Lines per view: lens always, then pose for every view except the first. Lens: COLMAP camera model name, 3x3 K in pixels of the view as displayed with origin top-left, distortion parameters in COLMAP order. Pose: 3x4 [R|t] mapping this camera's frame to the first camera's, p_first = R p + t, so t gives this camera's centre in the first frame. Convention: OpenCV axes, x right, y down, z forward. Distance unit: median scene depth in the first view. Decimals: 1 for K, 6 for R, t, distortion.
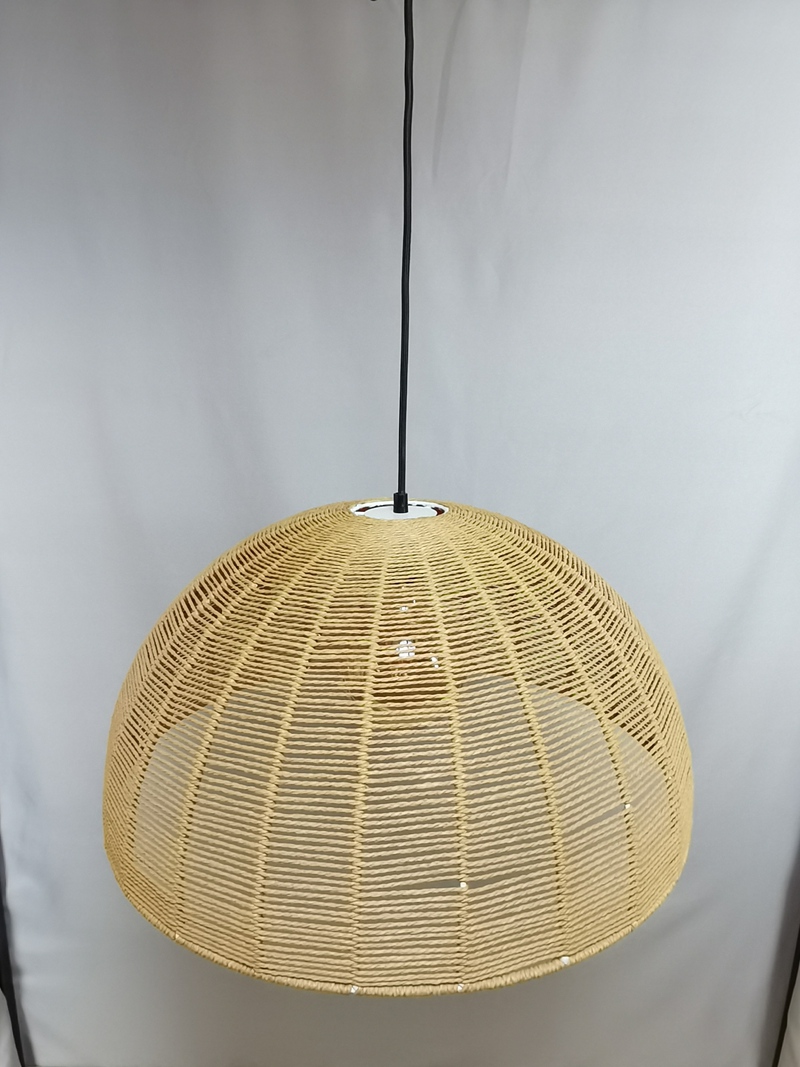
lens RADIAL K [[740.4, 0, 397.4], [0, 740.4, 531.8], [0, 0, 1]] dist [0.000517, 0.002483]
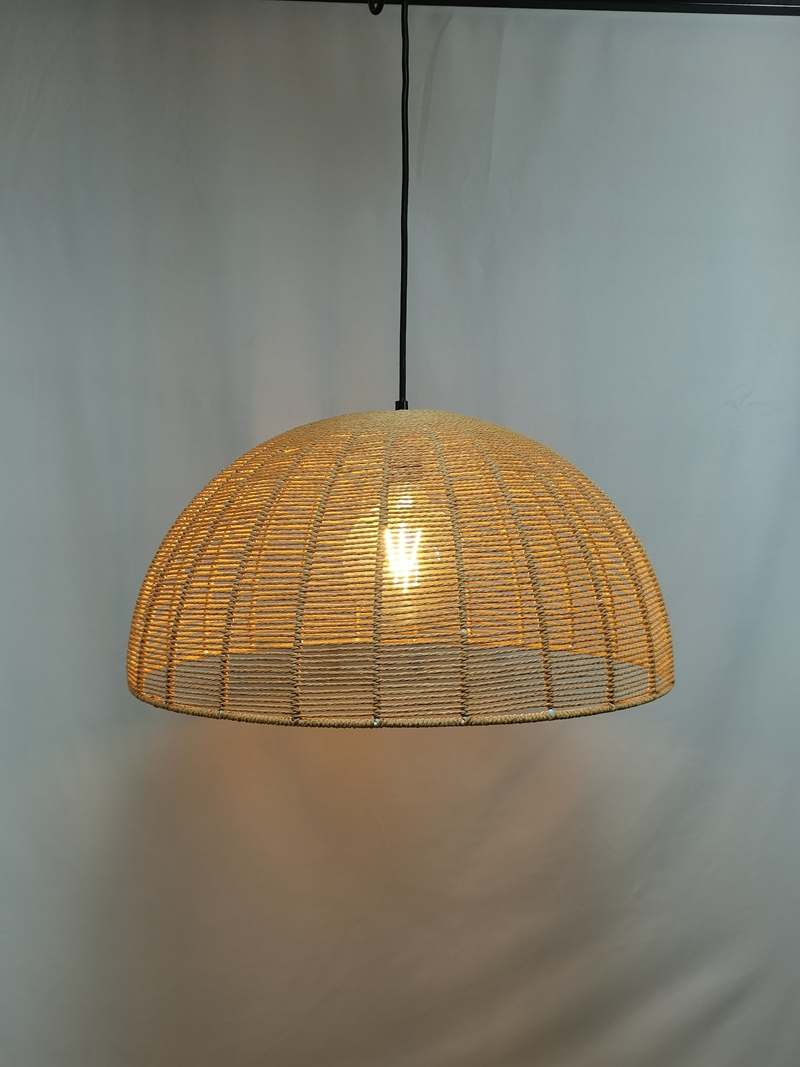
lens RADIAL K [[1122.2, 0, 402.3], [0, 1122.2, 530.7], [0, 0, 1]] dist [0.119677, 0.000000]
pose [[0.999100, -0.006872, 0.041865, -0.069138], [0.016786, 0.970297, -0.241333, 0.575598], [-0.038963, 0.241818, 0.969539, -0.652465]]
